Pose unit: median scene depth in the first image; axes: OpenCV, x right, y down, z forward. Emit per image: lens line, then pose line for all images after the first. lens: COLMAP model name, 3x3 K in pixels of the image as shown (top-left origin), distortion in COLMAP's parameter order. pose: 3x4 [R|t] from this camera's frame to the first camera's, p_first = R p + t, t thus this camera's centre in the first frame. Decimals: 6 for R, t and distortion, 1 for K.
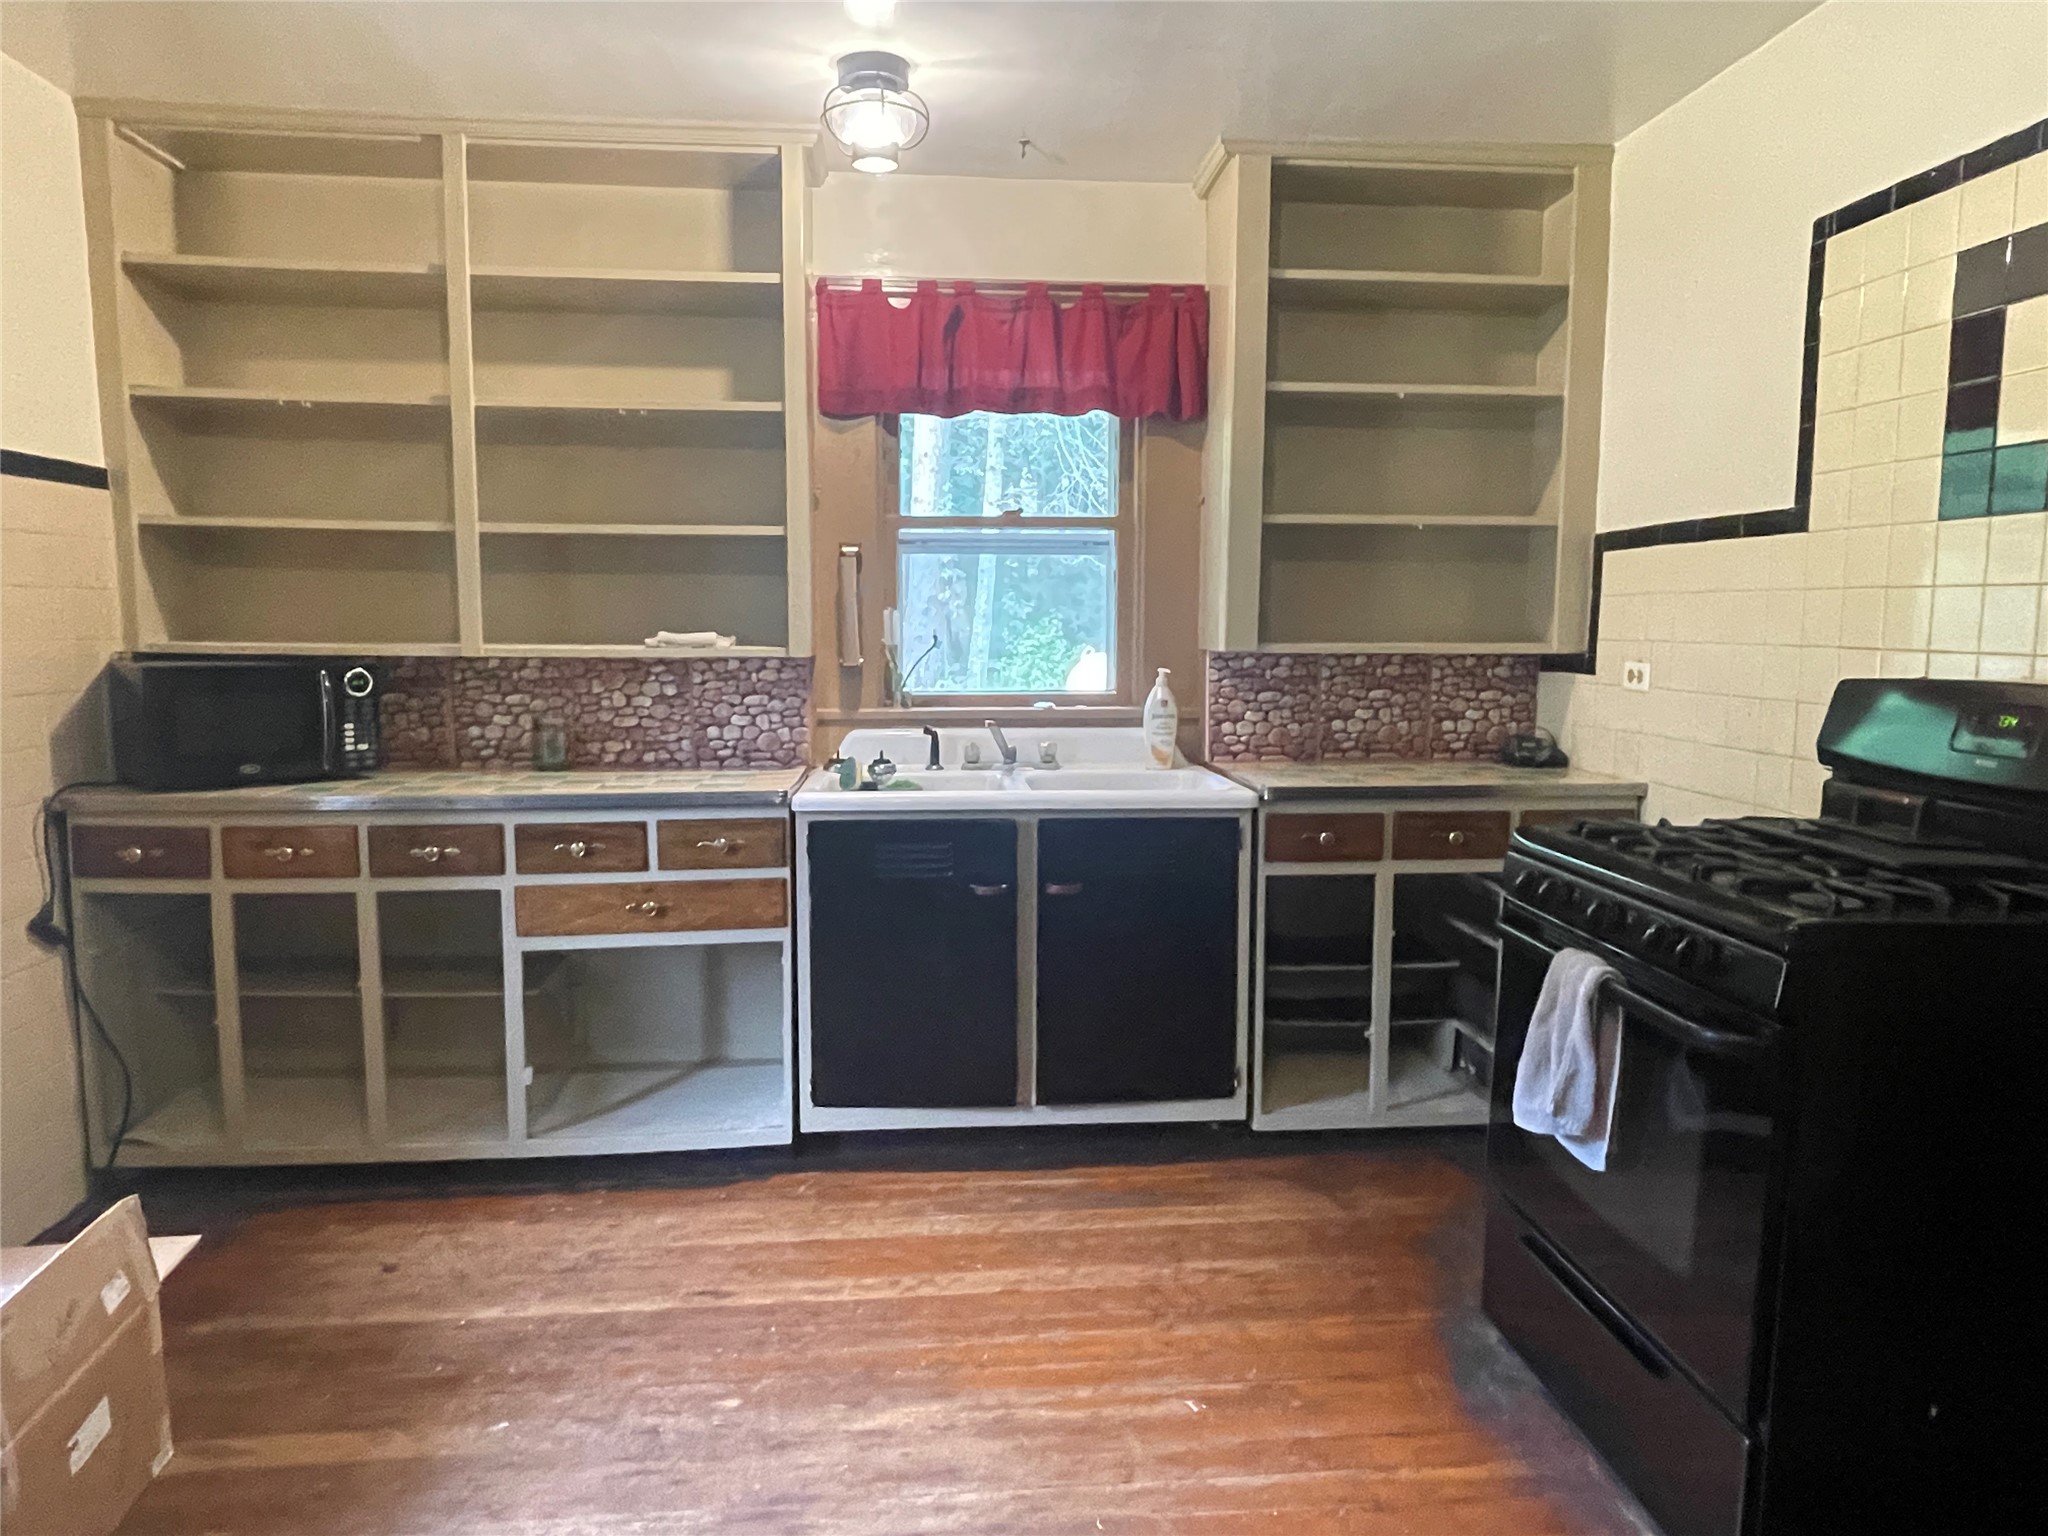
lens RADIAL K [[1332.5, 0, 1044.9], [0, 1332.5, 765.1], [0, 0, 1]] dist [0.006808, -0.021107]
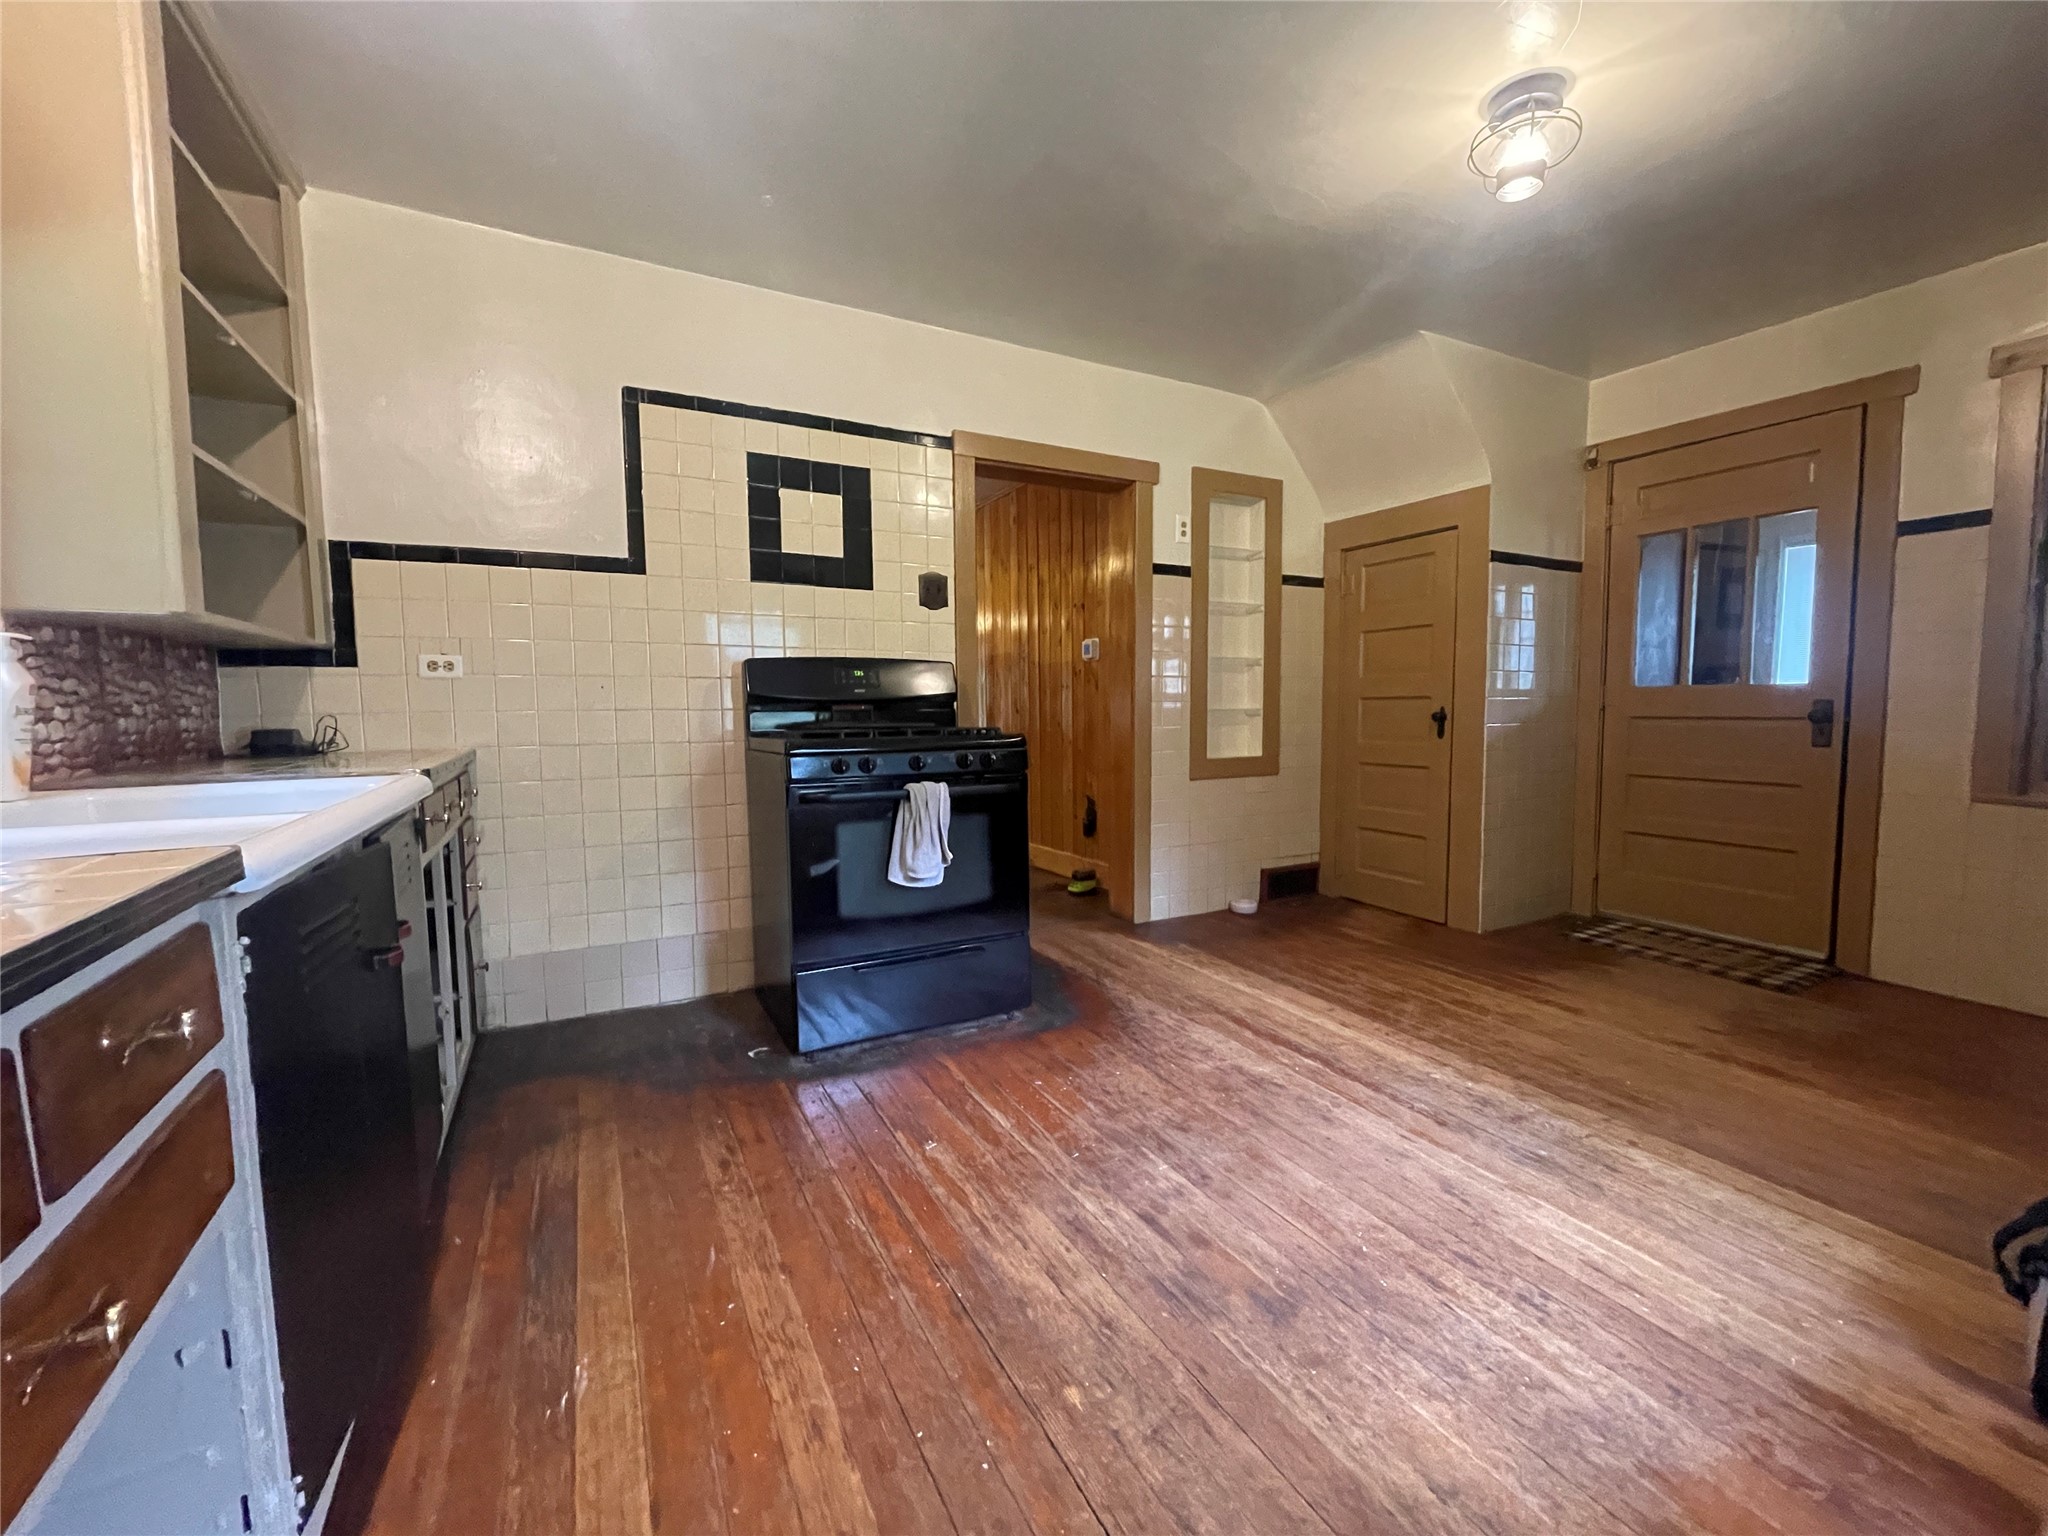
lens RADIAL K [[827.3, 0, 1022.6], [0, 827.3, 765.5], [0, 0, 1]] dist [-0.002679, 0.000116]
pose [[-0.378811, -0.070702, 0.922769, -0.509569], [0.106766, 0.987082, 0.119459, -0.009610], [-0.919295, 0.143773, -0.366369, 0.844595]]
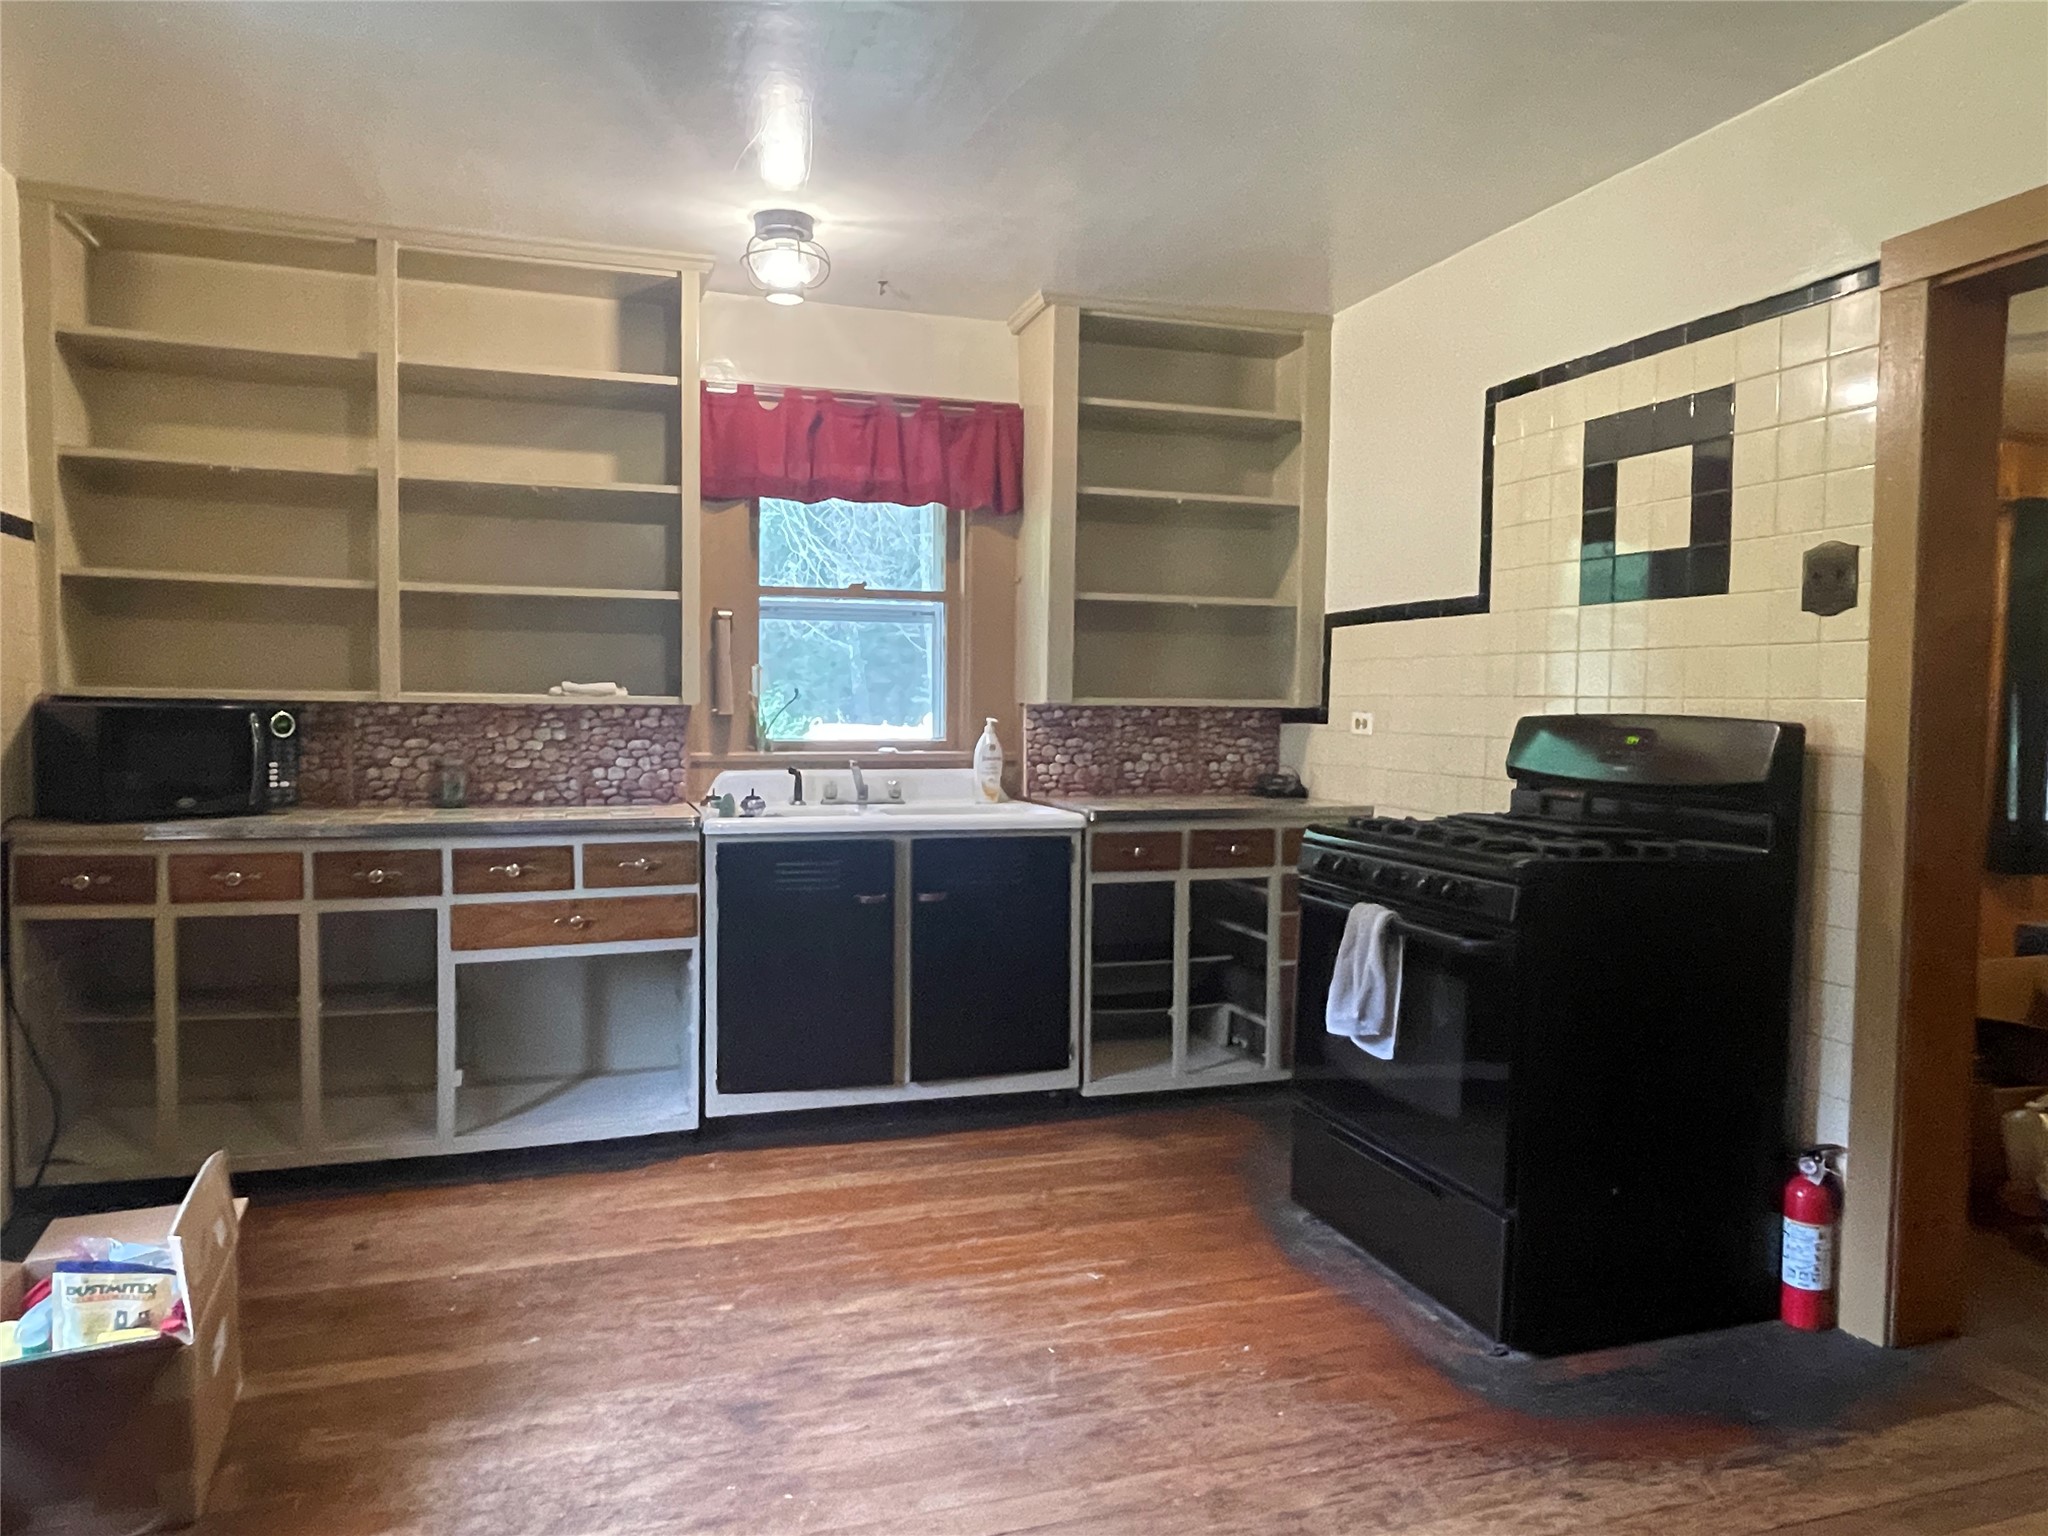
lens RADIAL K [[1330.9, 0, 1014.5], [0, 1330.9, 765.8], [0, 0, 1]] dist [0.025674, -0.047846]
pose [[0.976516, -0.003787, 0.215413, -0.171704], [0.016421, 0.998245, -0.056889, 0.044381], [-0.214820, 0.059090, 0.974865, -0.191447]]
